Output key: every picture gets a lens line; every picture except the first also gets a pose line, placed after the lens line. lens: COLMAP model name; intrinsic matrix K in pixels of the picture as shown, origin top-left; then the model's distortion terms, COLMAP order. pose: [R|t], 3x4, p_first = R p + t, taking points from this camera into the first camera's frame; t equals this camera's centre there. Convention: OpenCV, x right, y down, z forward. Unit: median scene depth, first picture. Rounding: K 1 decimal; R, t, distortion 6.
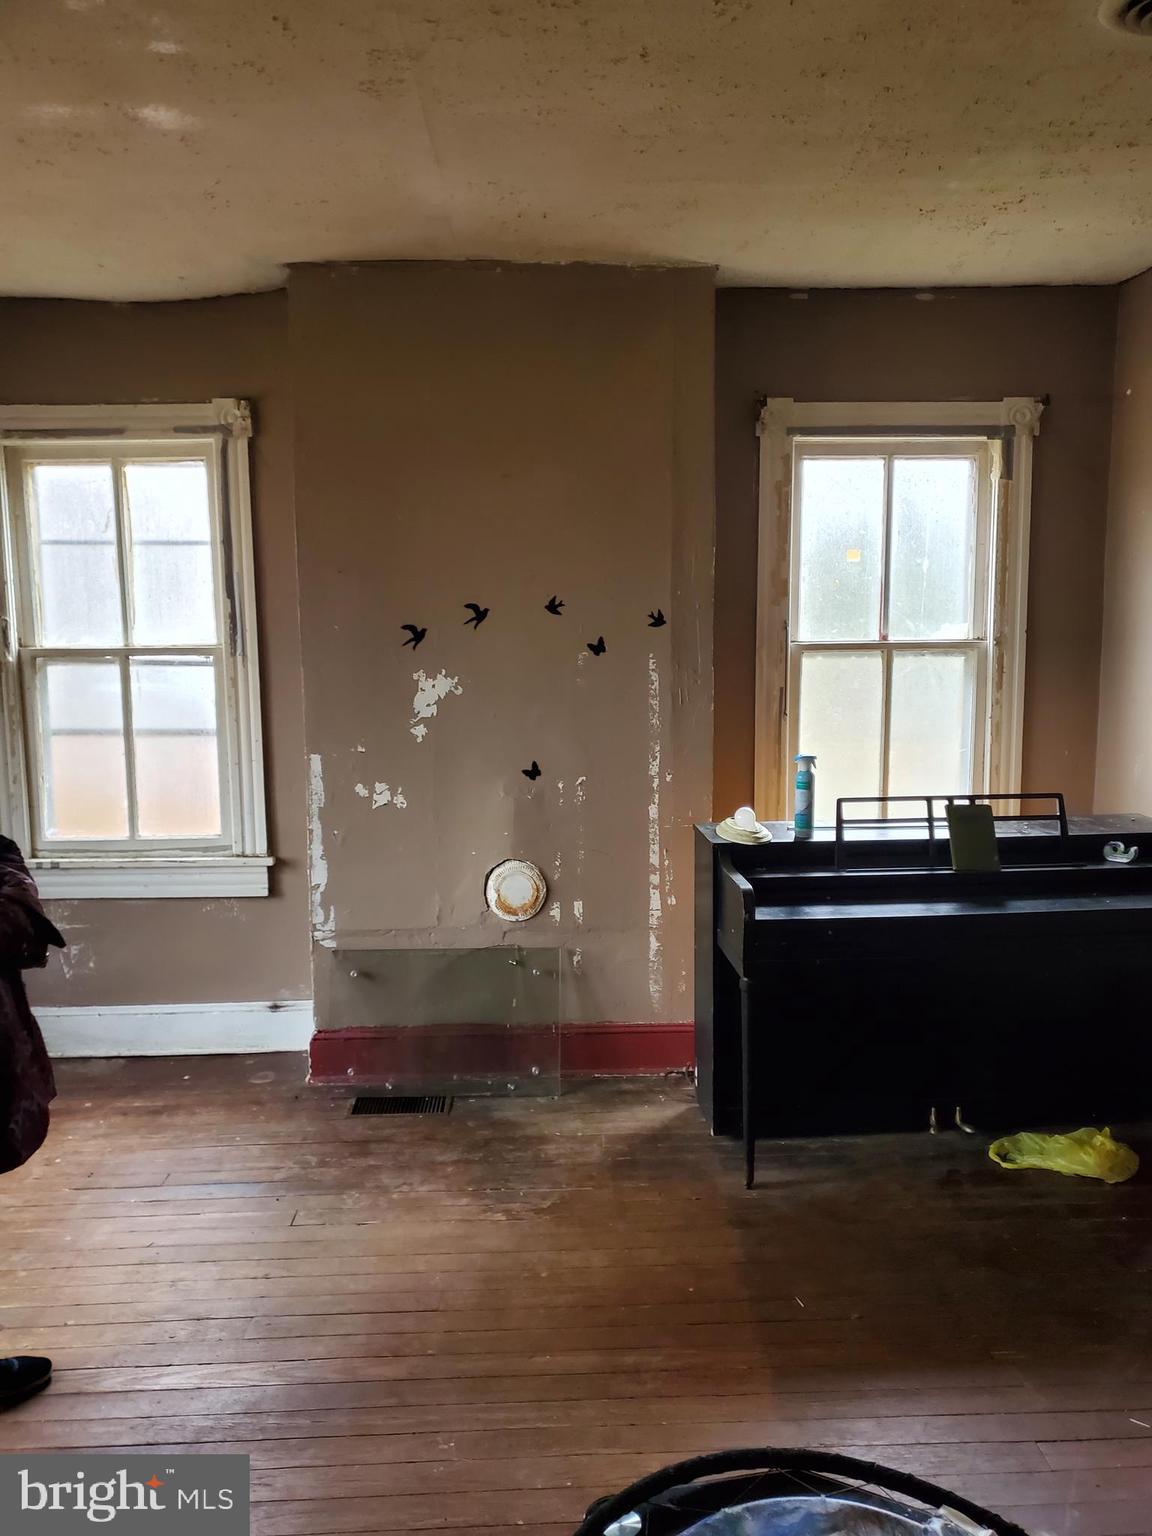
lens RADIAL K [[1160.0, 0, 576.2], [0, 1160.0, 757.2], [0, 0, 1]] dist [0.033022, -0.024476]
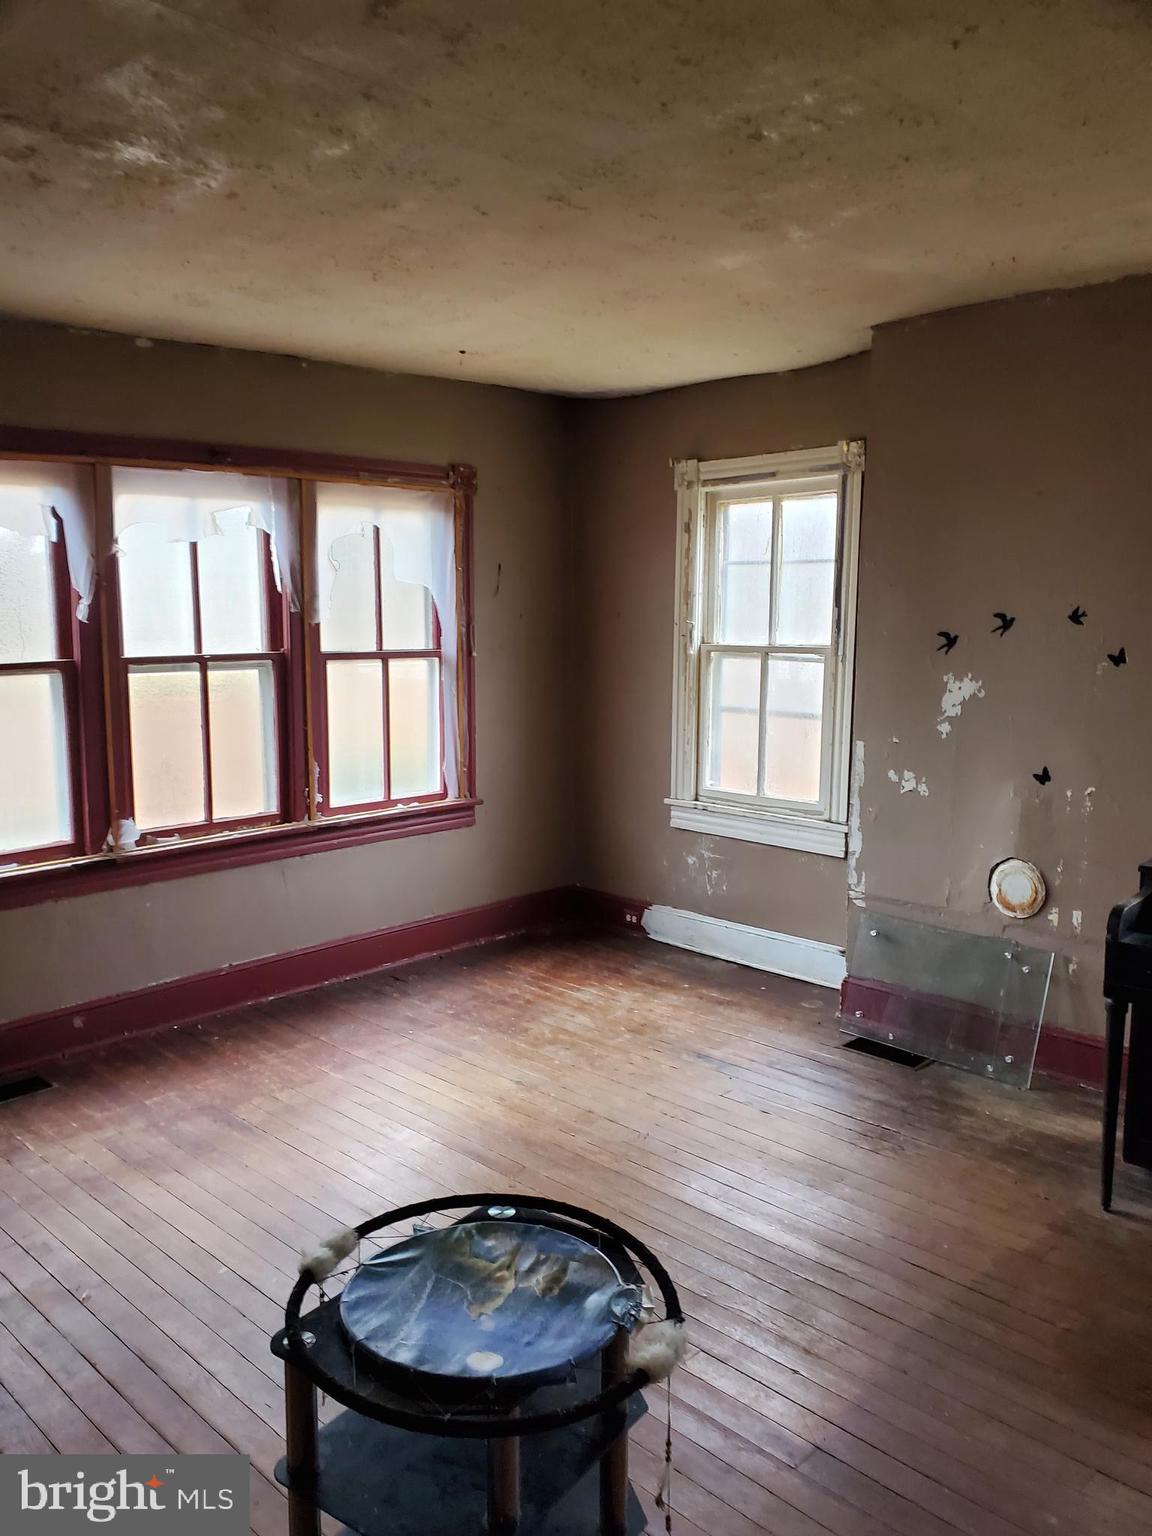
lens RADIAL K [[1160.0, 0, 568.1], [0, 1160.0, 776.2], [0, 0, 1]] dist [0.033022, -0.024476]
pose [[0.674145, 0.113055, -0.729895, 0.431443], [-0.099228, 0.993120, 0.062178, -0.010345], [0.731903, 0.030509, 0.680725, -0.015809]]
